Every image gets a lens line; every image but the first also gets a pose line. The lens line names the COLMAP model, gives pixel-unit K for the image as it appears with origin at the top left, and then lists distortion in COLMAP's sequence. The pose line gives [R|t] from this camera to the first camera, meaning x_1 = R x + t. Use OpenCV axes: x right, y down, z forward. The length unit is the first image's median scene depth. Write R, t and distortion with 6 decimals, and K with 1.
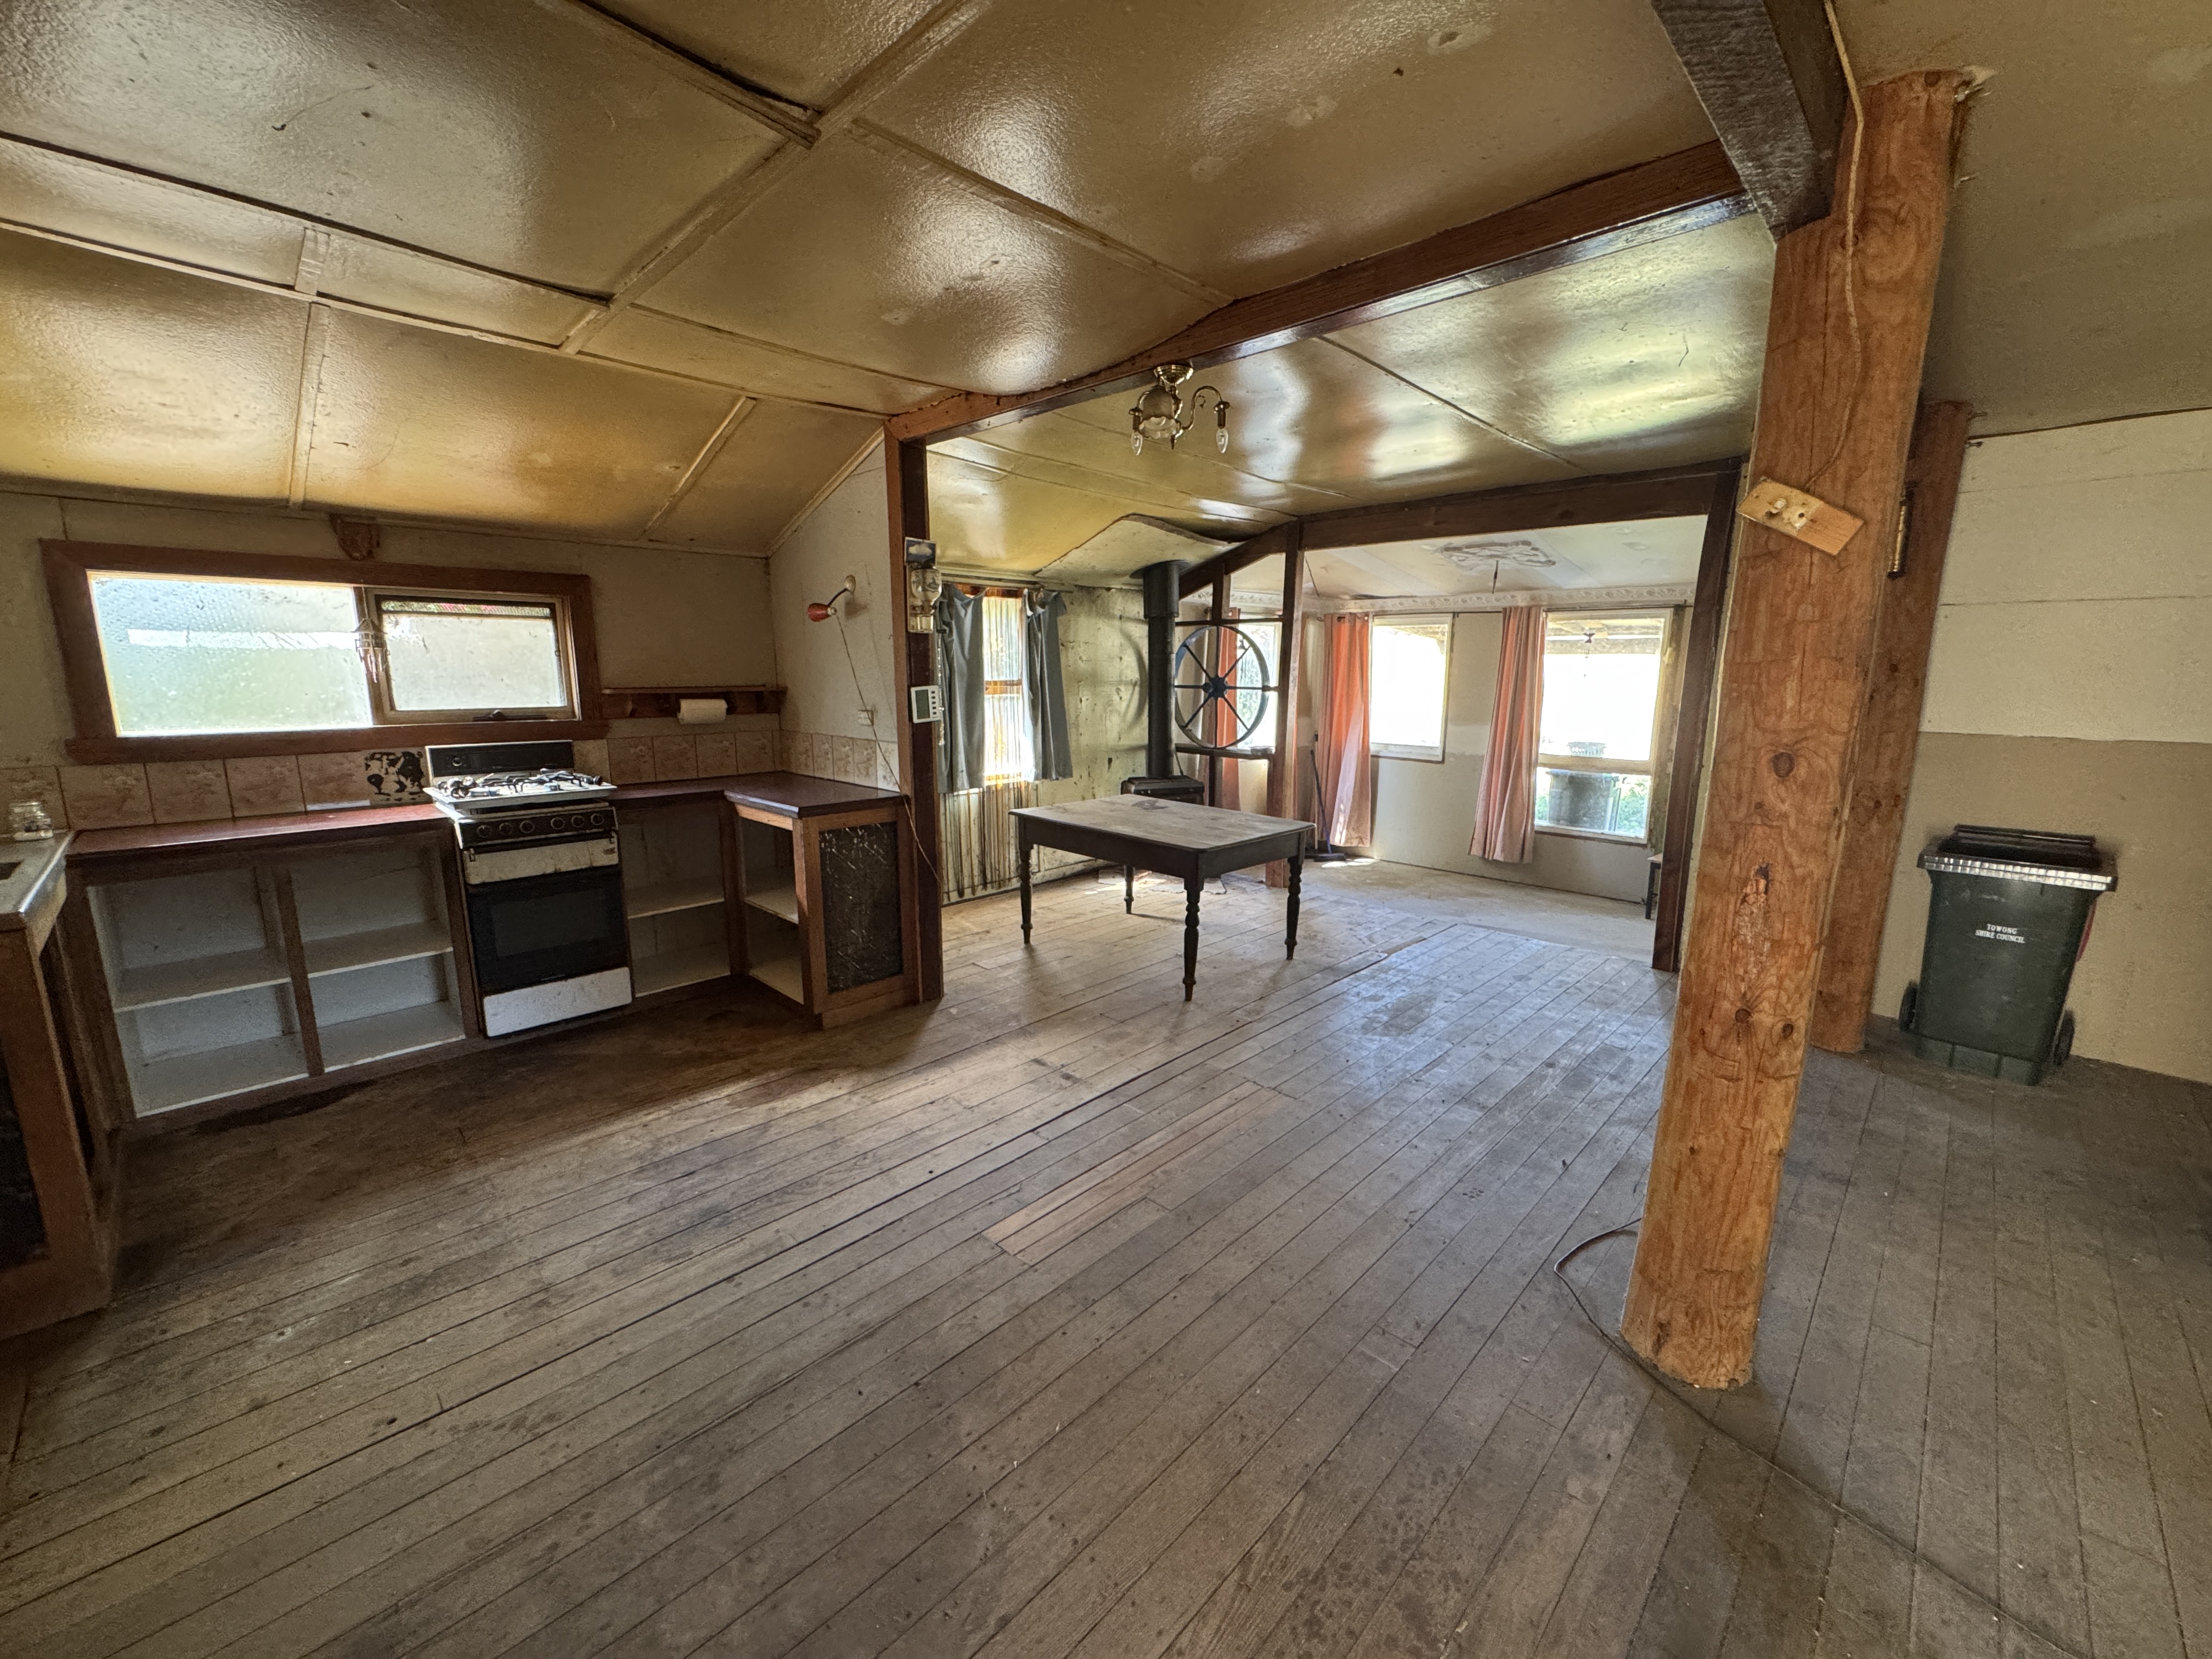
lens RADIAL K [[885.9, 0, 1108.9], [0, 885.9, 829.2], [0, 0, 1]] dist [-0.001071, -0.000098]
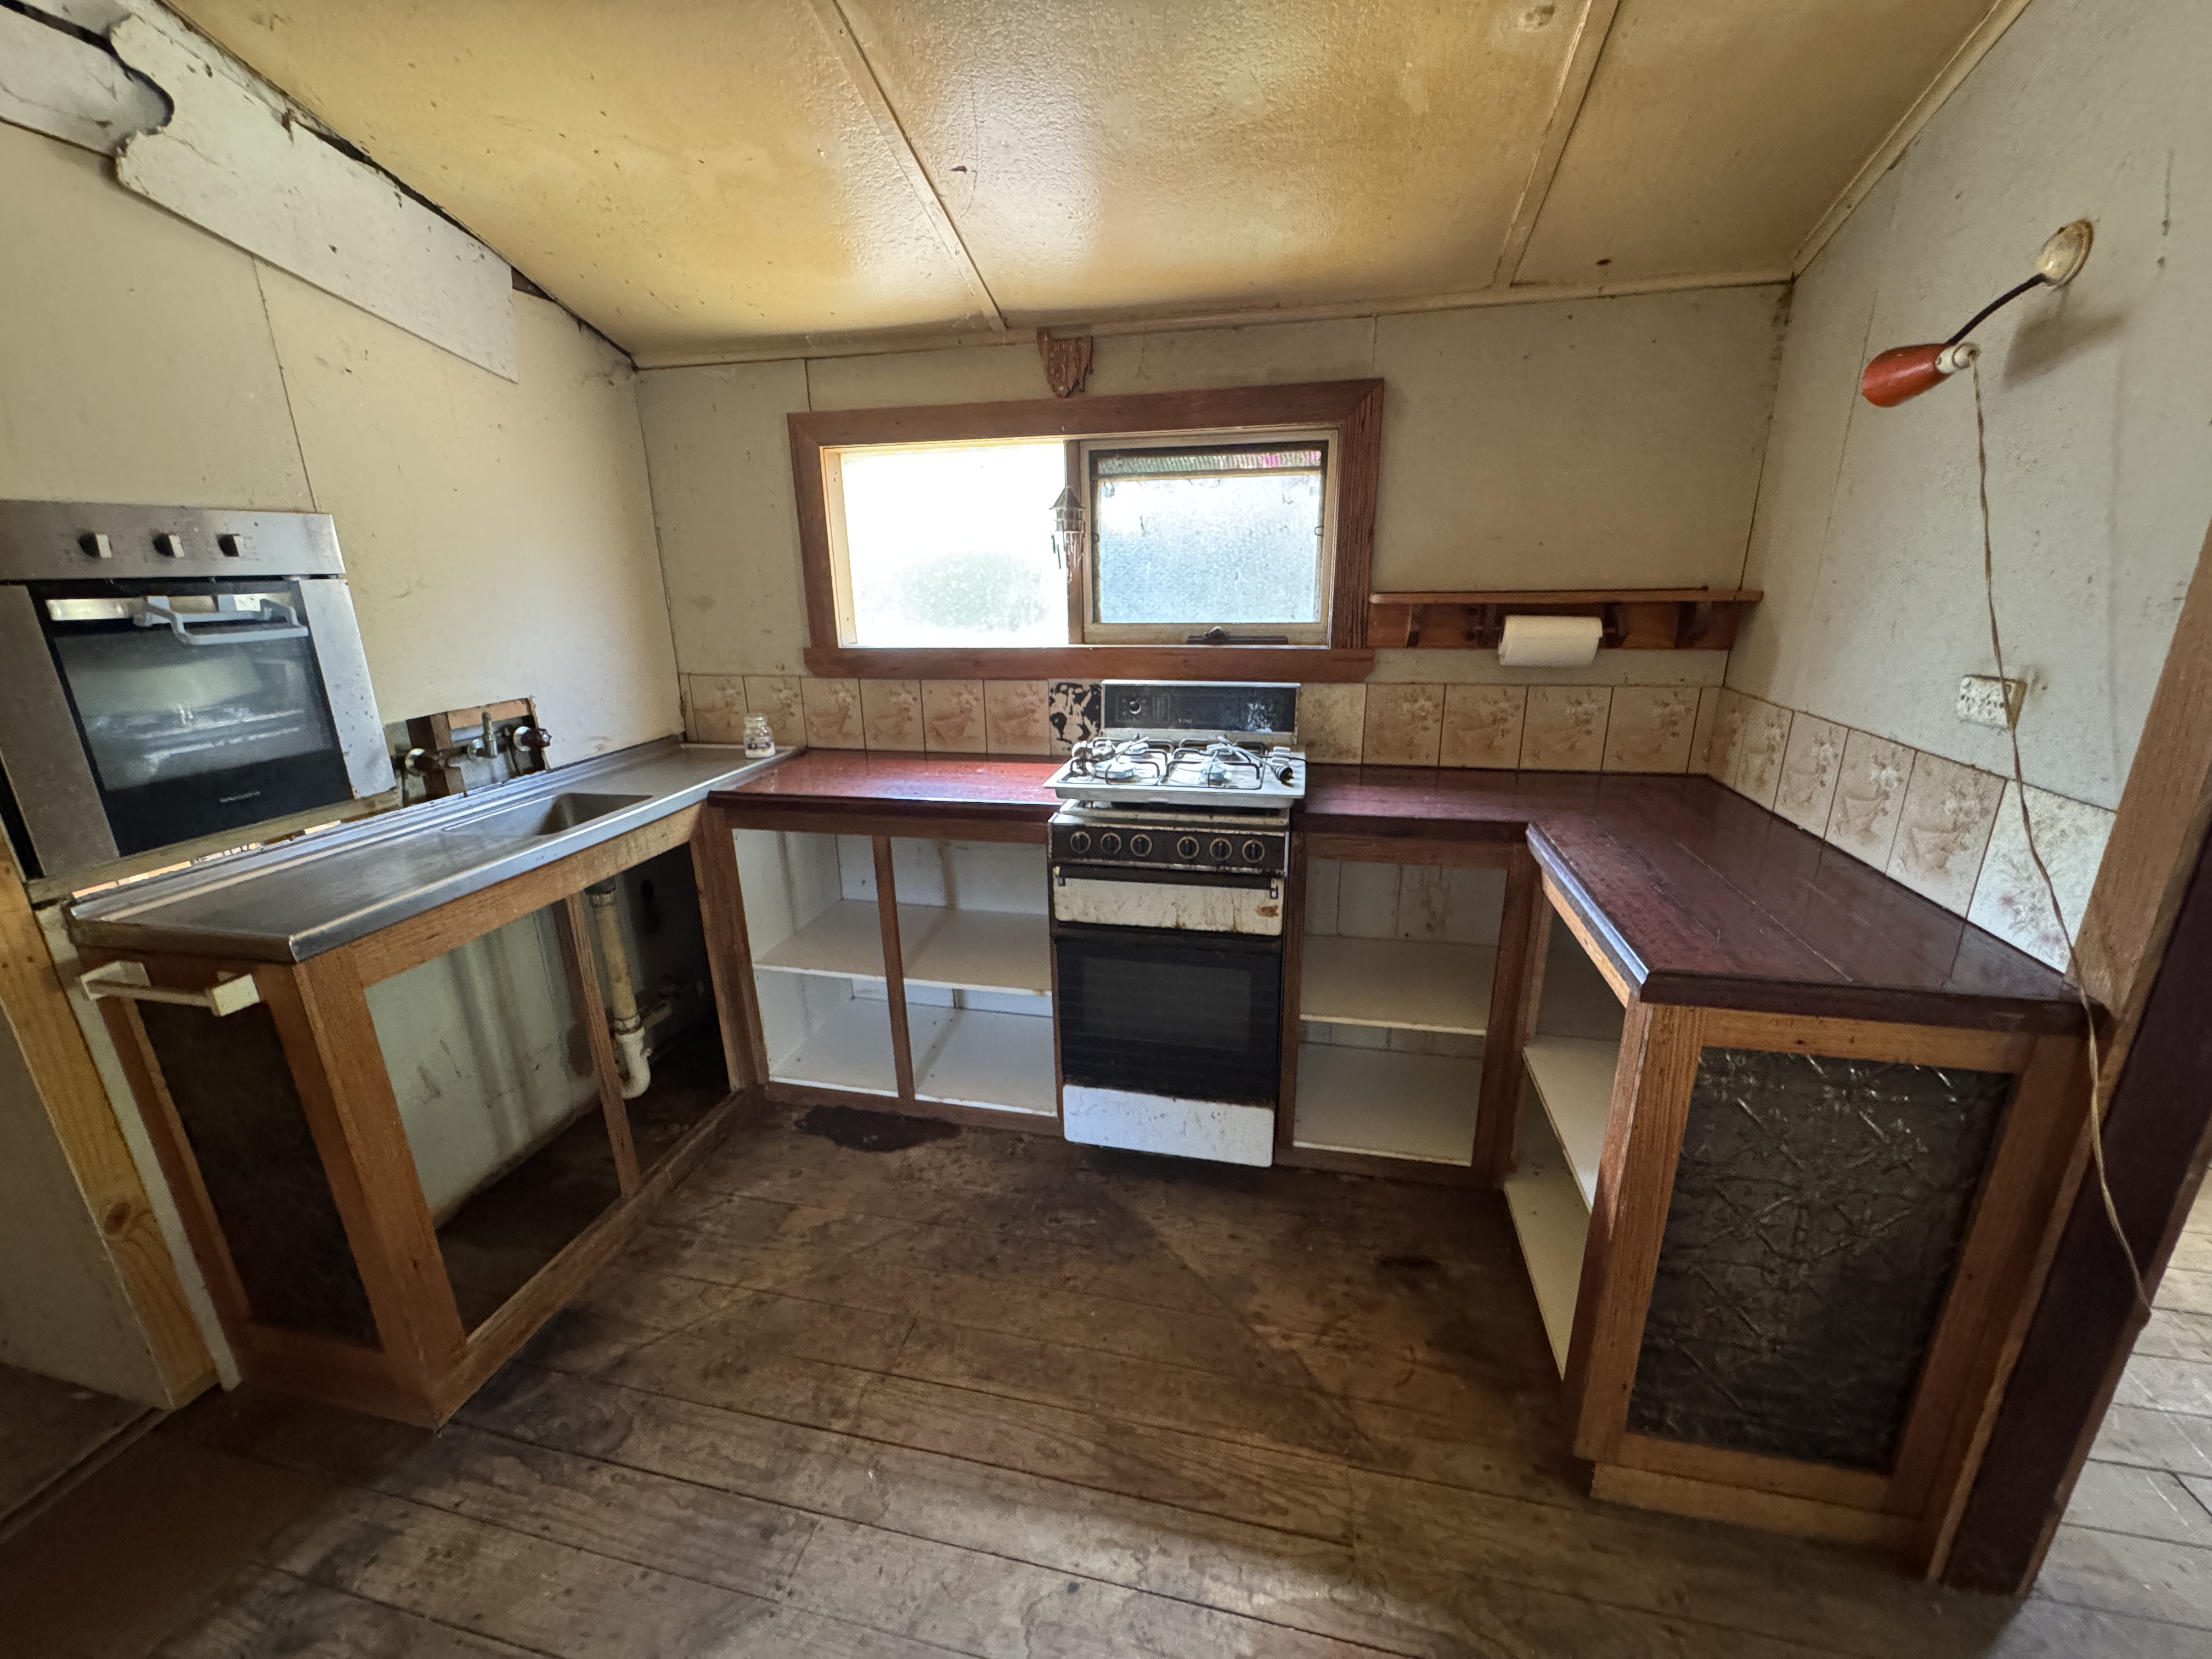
lens RADIAL K [[885.9, 0, 1103.6], [0, 885.9, 827.2], [0, 0, 1]] dist [-0.001071, -0.000098]
pose [[0.525714, 0.233492, -0.817989, -0.192510], [-0.133456, 0.972323, 0.191776, -0.112712], [0.840127, 0.008346, 0.542325, 0.628210]]
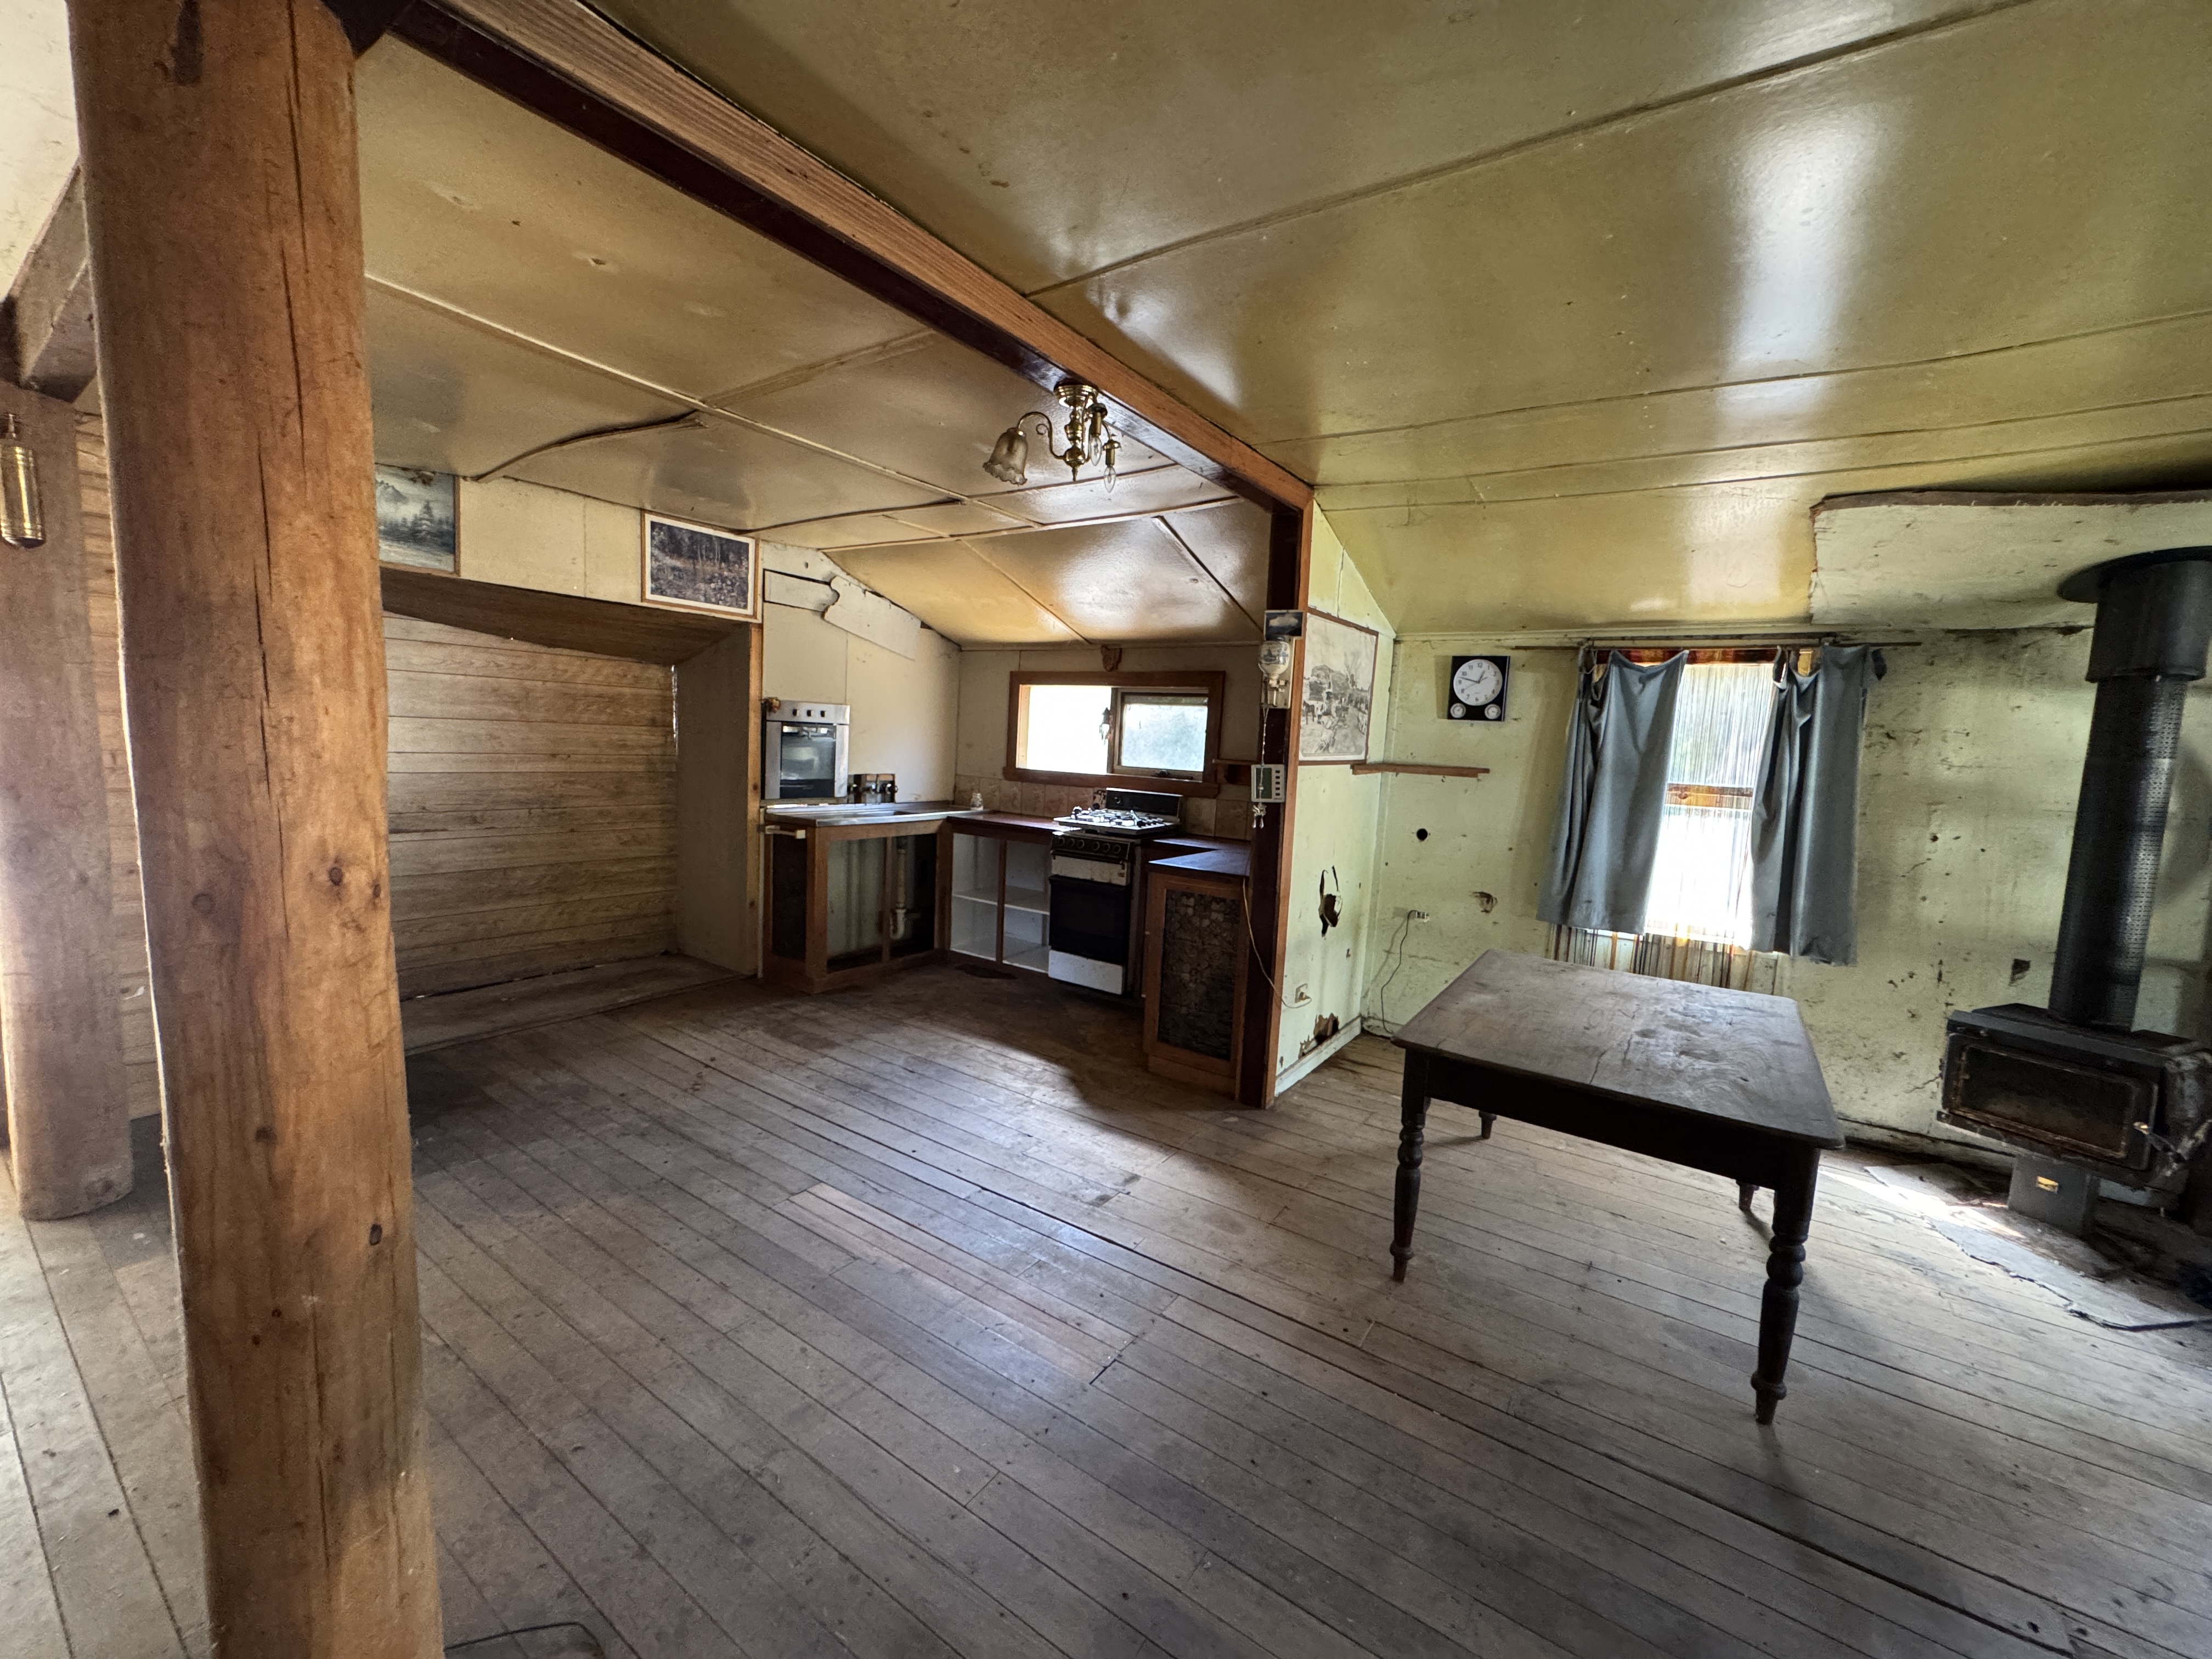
lens RADIAL K [[885.9, 0, 1102.5], [0, 885.9, 828.0], [0, 0, 1]] dist [-0.001071, -0.000098]
pose [[0.166556, 0.107355, -0.980170, 0.723391], [-0.225537, 0.971850, 0.068119, -0.127010], [0.959892, 0.209719, 0.186080, 0.711115]]
